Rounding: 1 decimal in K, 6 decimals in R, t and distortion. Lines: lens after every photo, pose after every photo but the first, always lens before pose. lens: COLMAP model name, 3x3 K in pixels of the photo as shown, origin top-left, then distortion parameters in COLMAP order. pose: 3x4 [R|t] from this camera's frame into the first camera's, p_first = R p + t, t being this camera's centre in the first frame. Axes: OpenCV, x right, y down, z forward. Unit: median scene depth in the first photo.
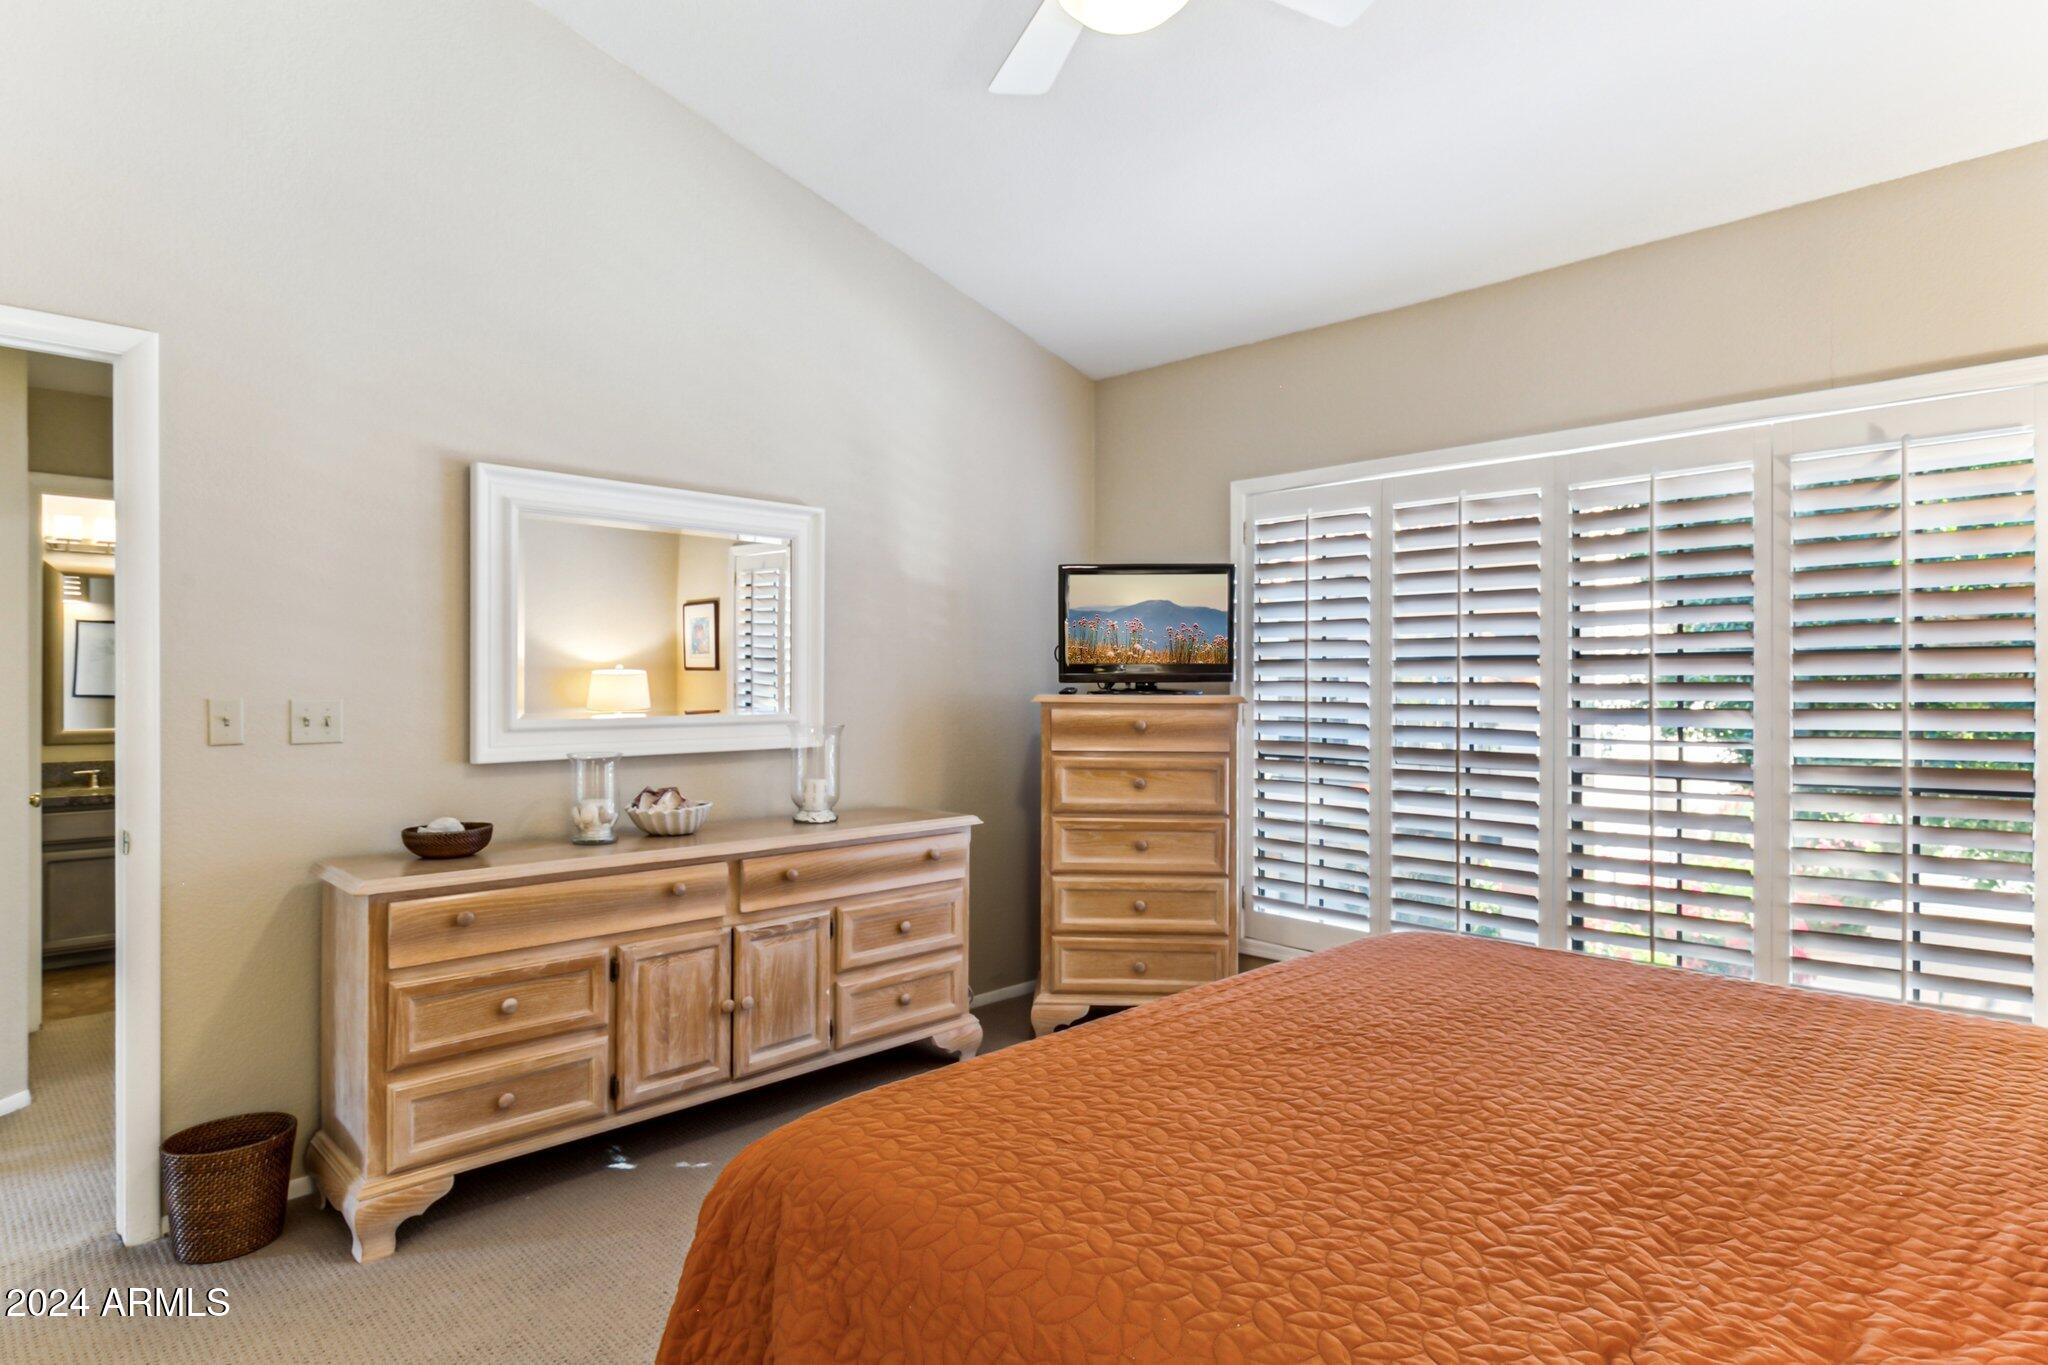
lens RADIAL K [[1116.3, 0, 1024.0], [0, 1116.3, 685.7], [0, 0, 1]] dist [0.002799, -0.000435]
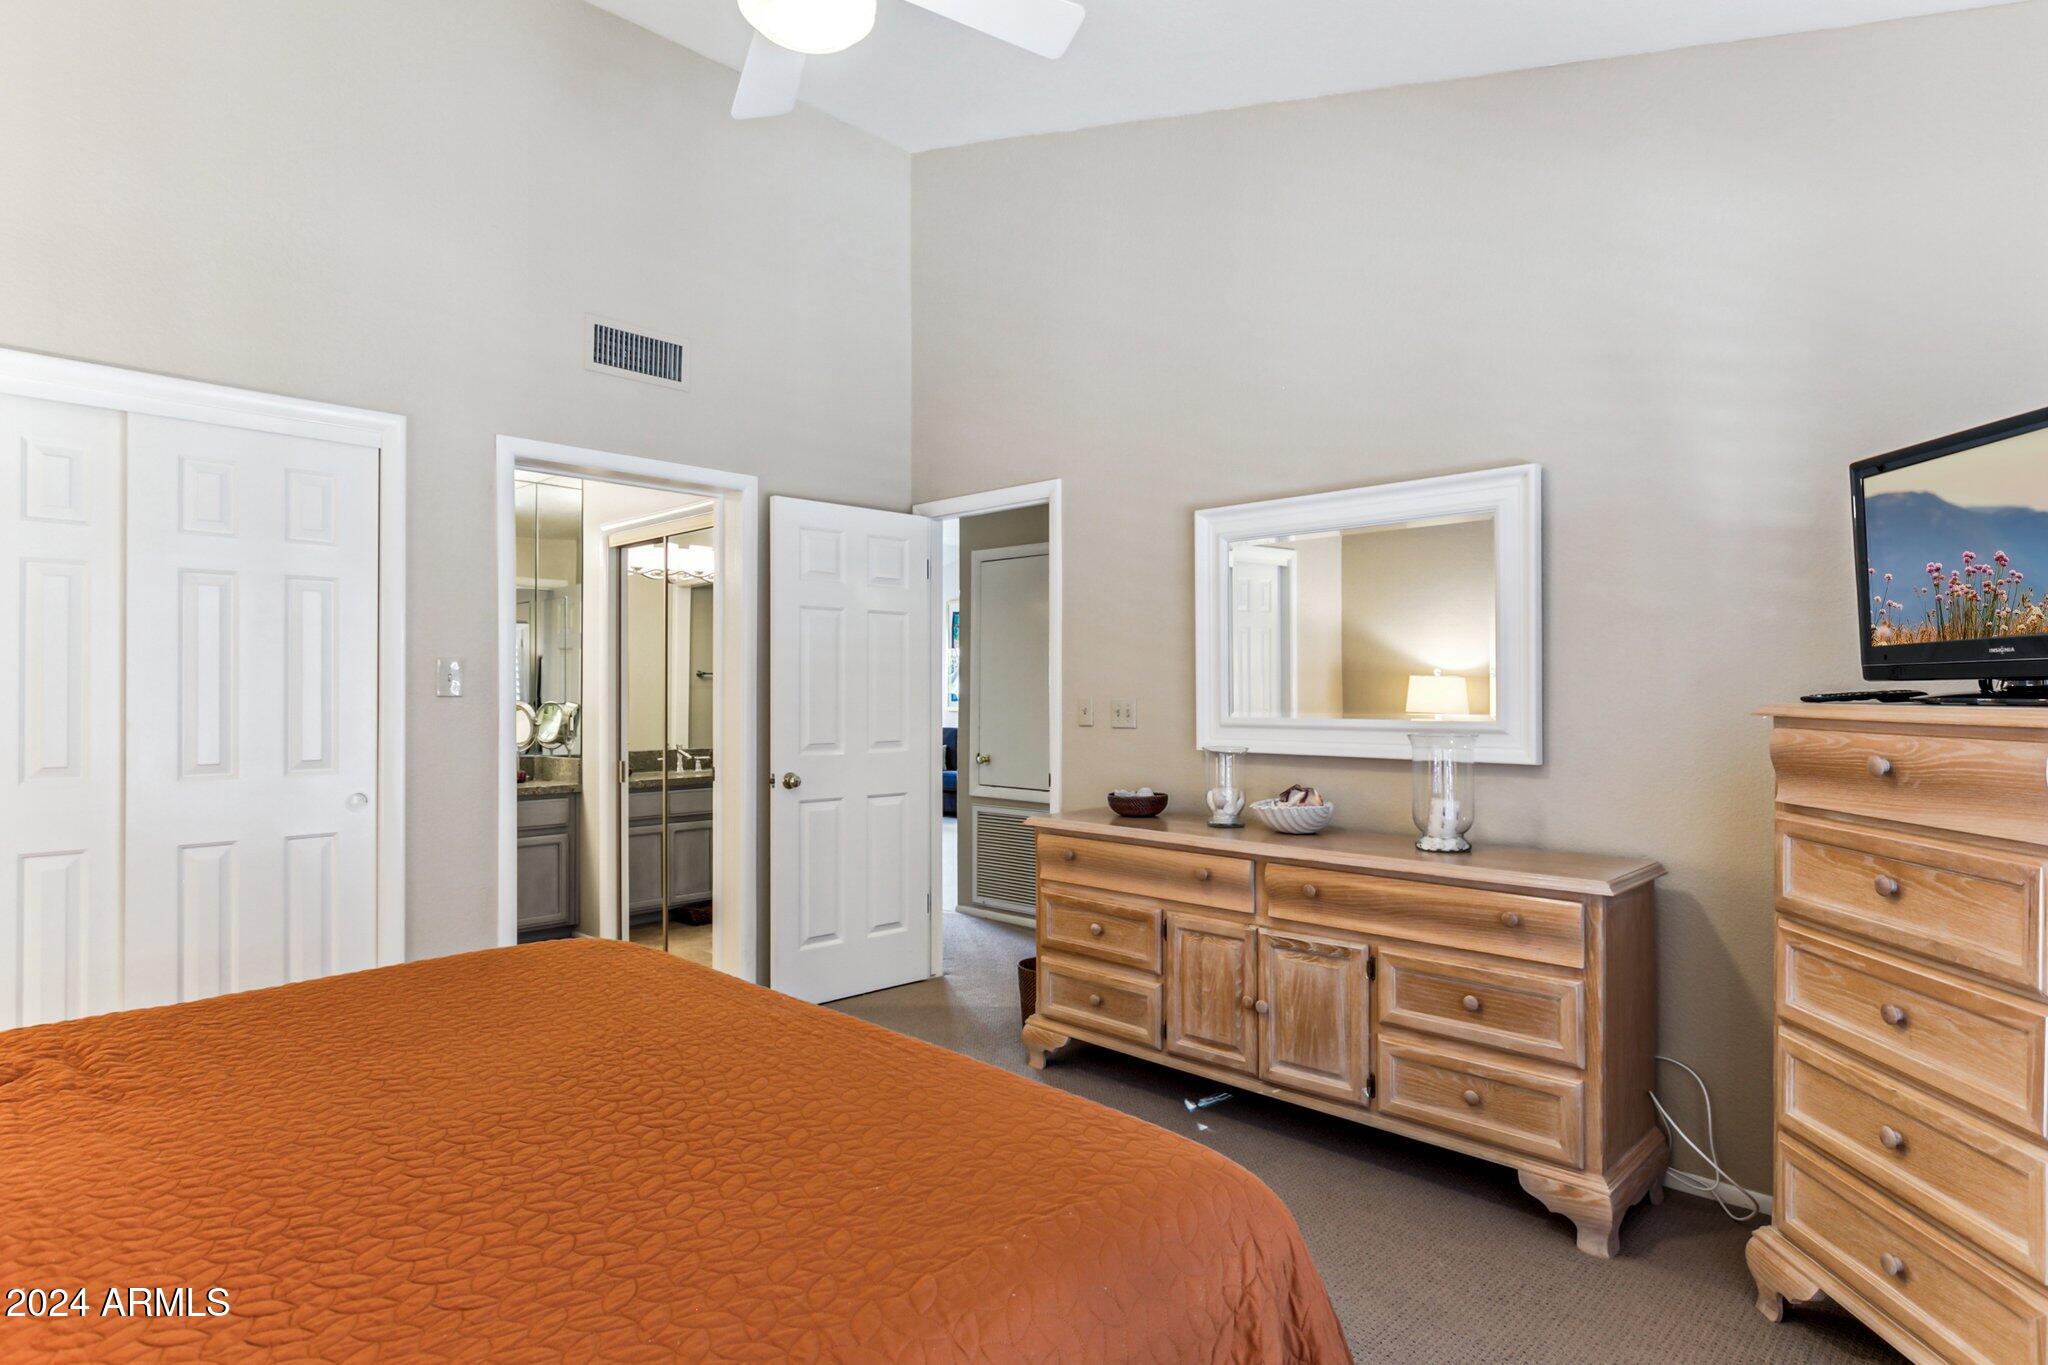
lens RADIAL K [[1116.3, 0, 1028.4], [0, 1116.3, 684.3], [0, 0, 1]] dist [0.002799, -0.000435]
pose [[0.001557, -0.004169, -0.999990, 0.738066], [0.004269, 0.999982, -0.004162, -0.000108], [0.999990, -0.004262, 0.001575, 0.779531]]
